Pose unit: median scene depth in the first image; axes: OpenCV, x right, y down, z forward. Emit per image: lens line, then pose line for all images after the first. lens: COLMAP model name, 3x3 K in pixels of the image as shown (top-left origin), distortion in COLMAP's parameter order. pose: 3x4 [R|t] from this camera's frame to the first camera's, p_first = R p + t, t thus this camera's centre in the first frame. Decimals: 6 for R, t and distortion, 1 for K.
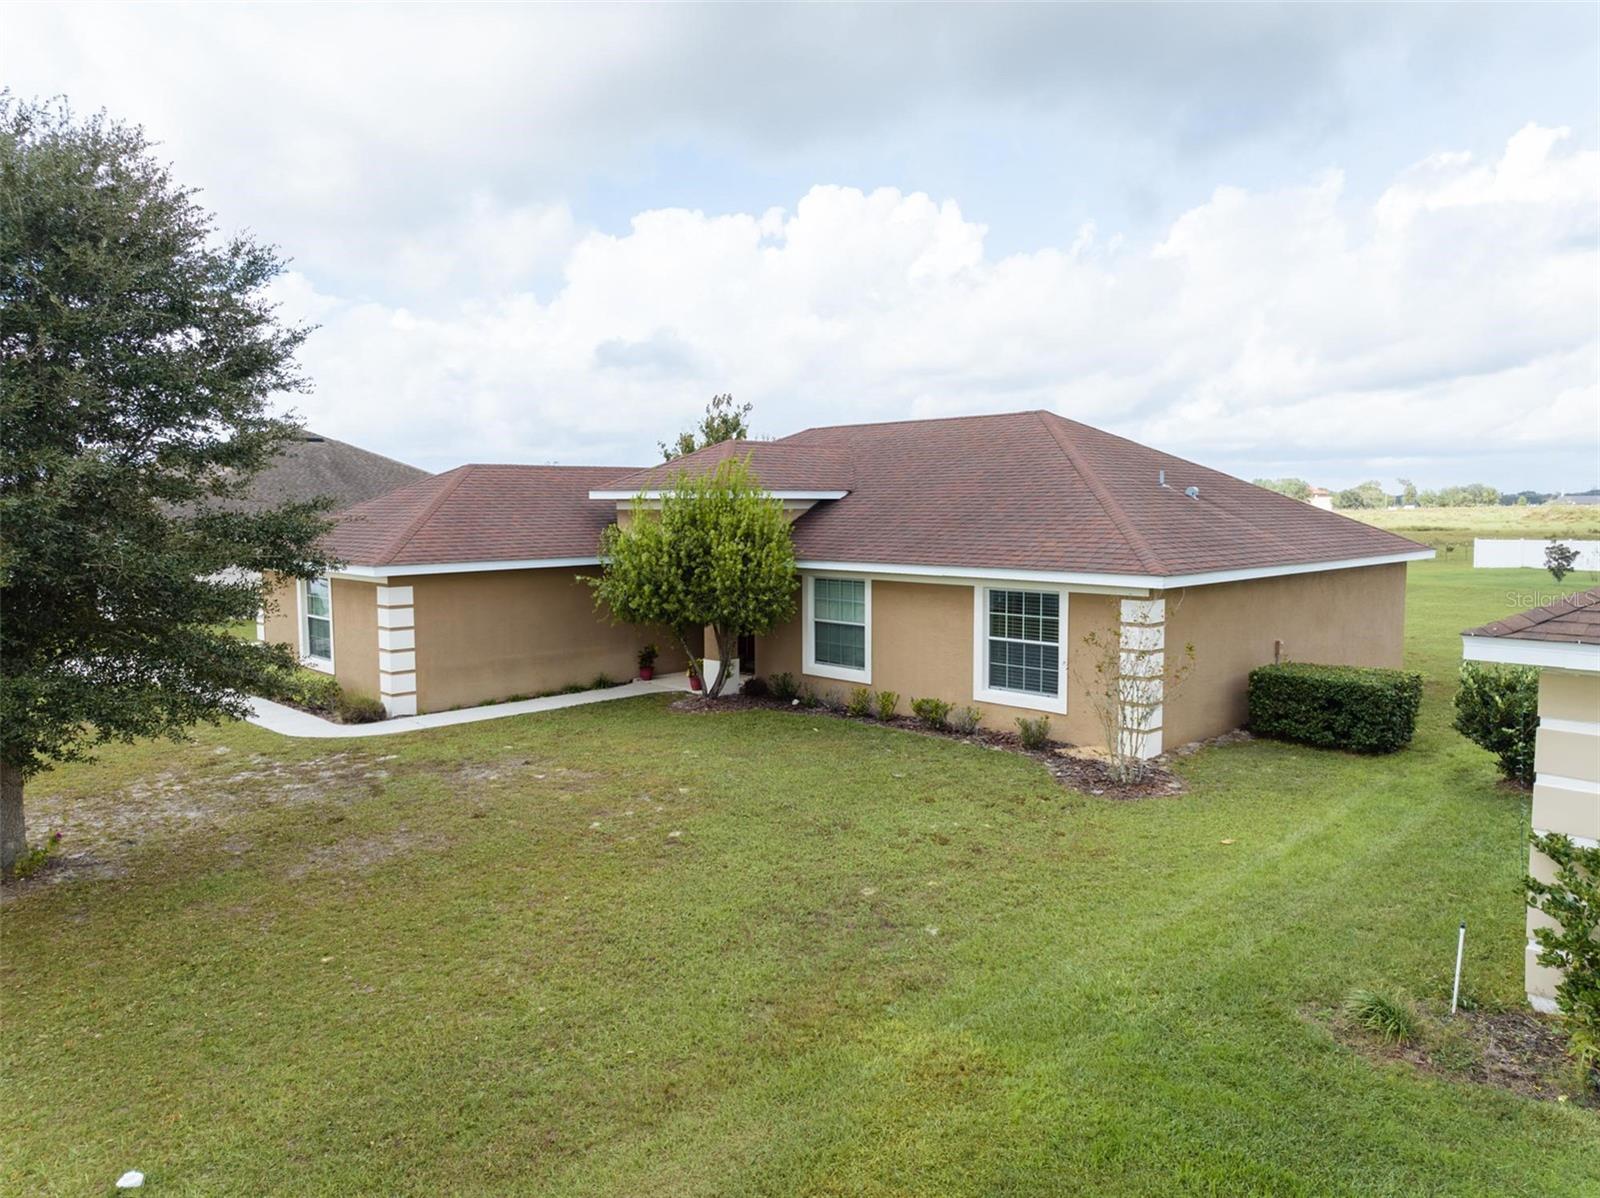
lens RADIAL K [[1118.9, 0, 800.0], [0, 1118.9, 599.0], [0, 0, 1]] dist [-0.004478, -0.002617]
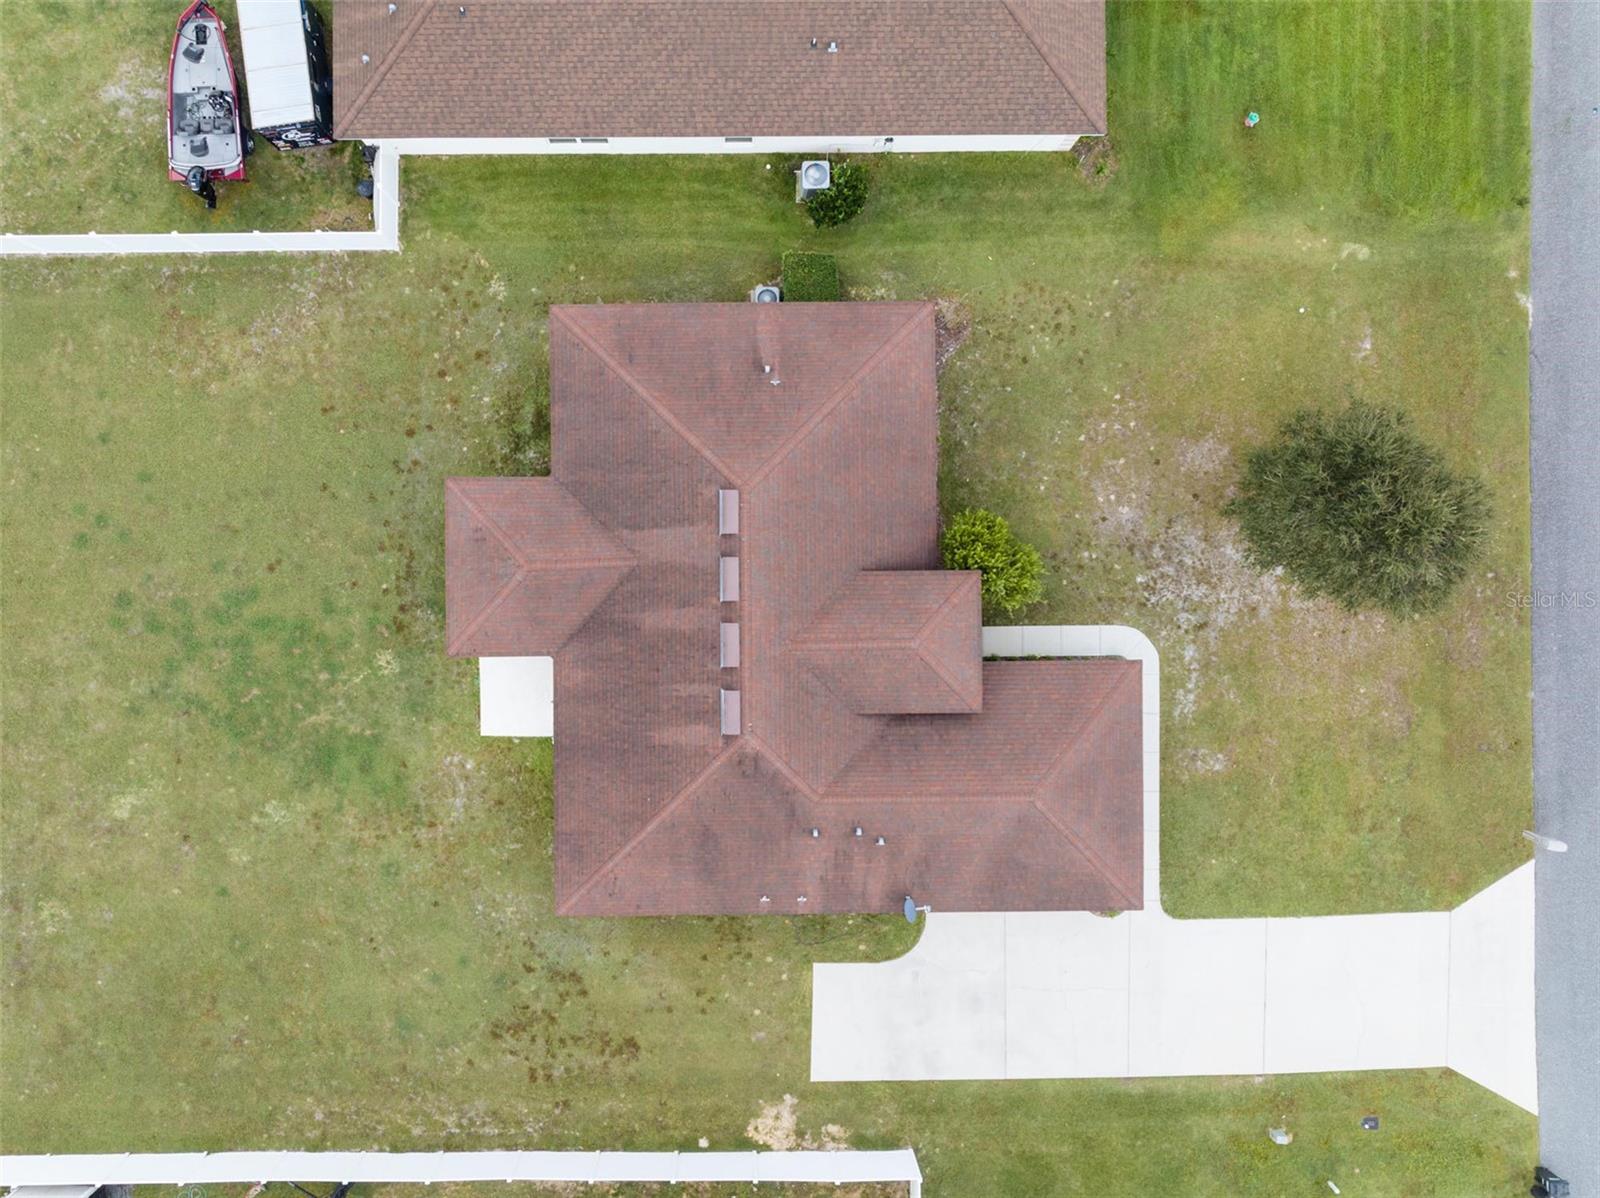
lens RADIAL K [[1188.9, 0, 746.9], [0, 1188.9, 572.3], [0, 0, 1]] dist [-0.001196, -0.004473]
pose [[-0.722900, -0.690950, -0.001562, 0.185860], [0.052776, -0.057470, 0.996951, -2.004234], [-0.688934, 0.720614, 0.078011, 1.201324]]
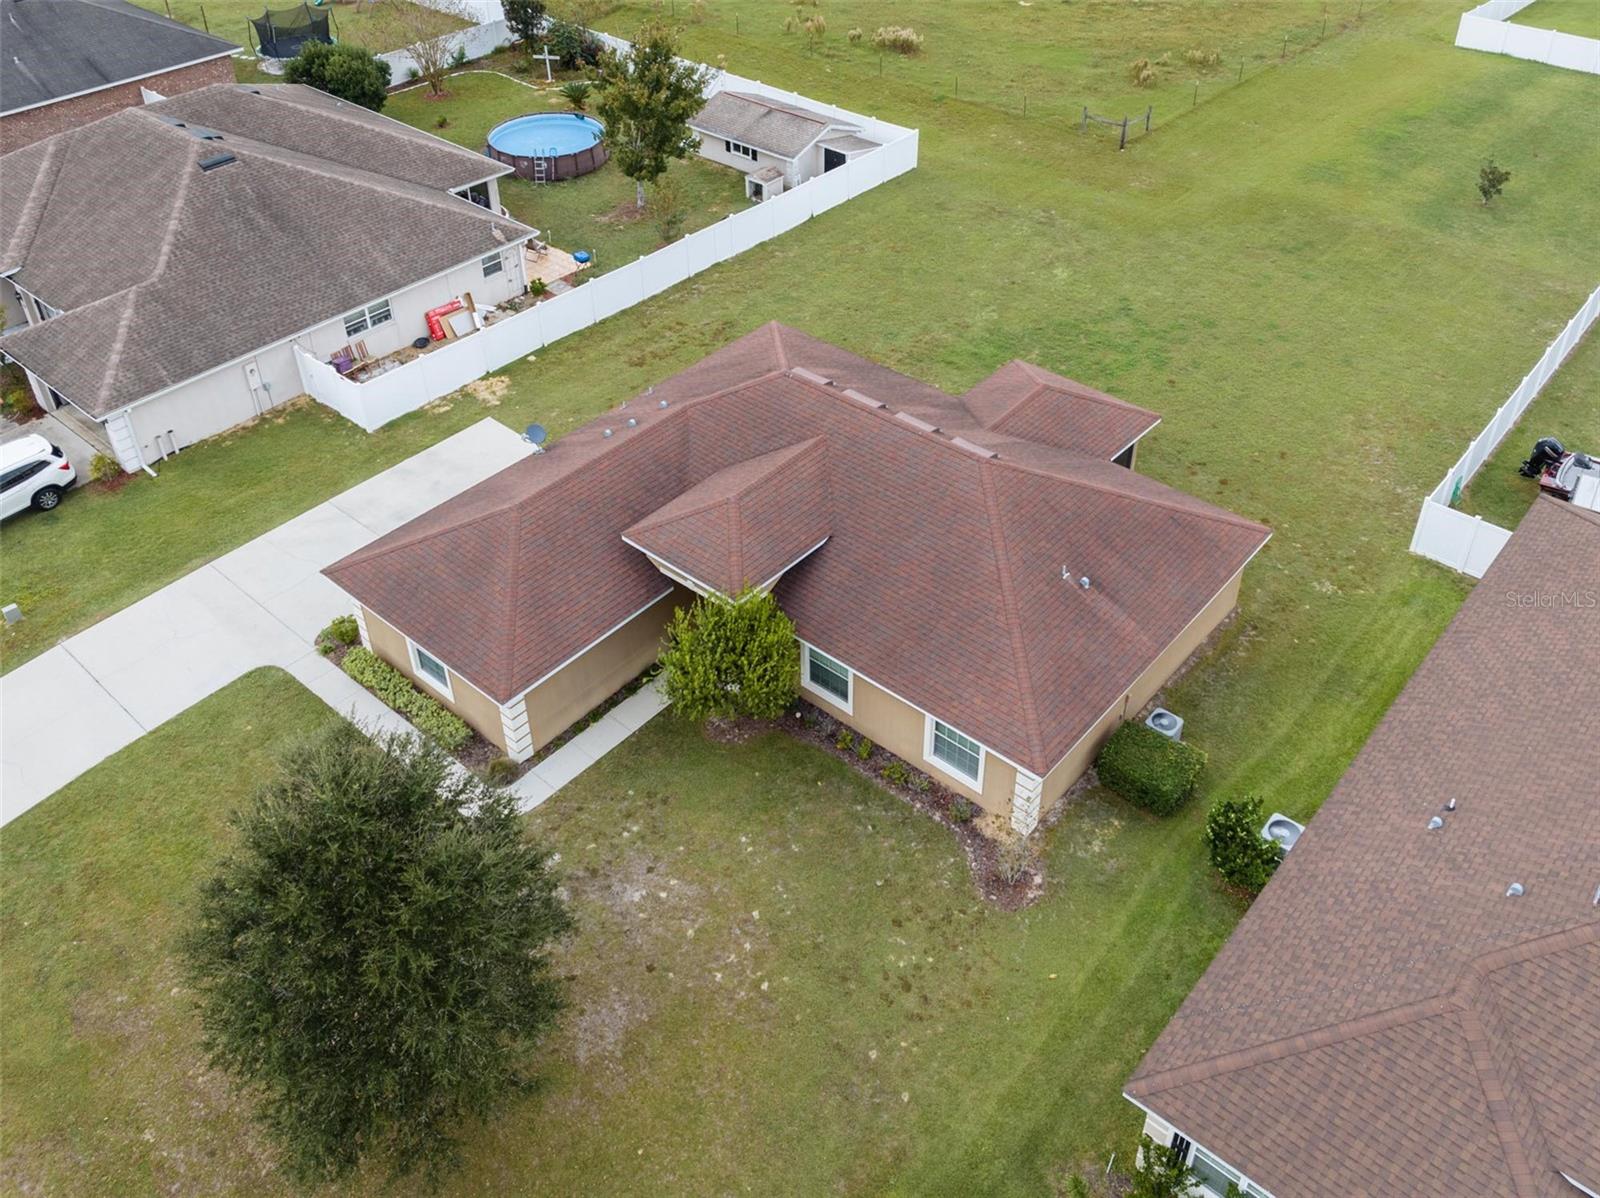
lens RADIAL K [[1349.5, 0, 832.0], [0, 1349.5, 471.4], [0, 0, 1]] dist [0.004414, -0.019364]
pose [[0.994989, -0.054542, 0.083798, -0.097588], [0.004510, 0.861737, 0.507336, -1.150527], [-0.099883, -0.504415, 0.857665, -0.349452]]
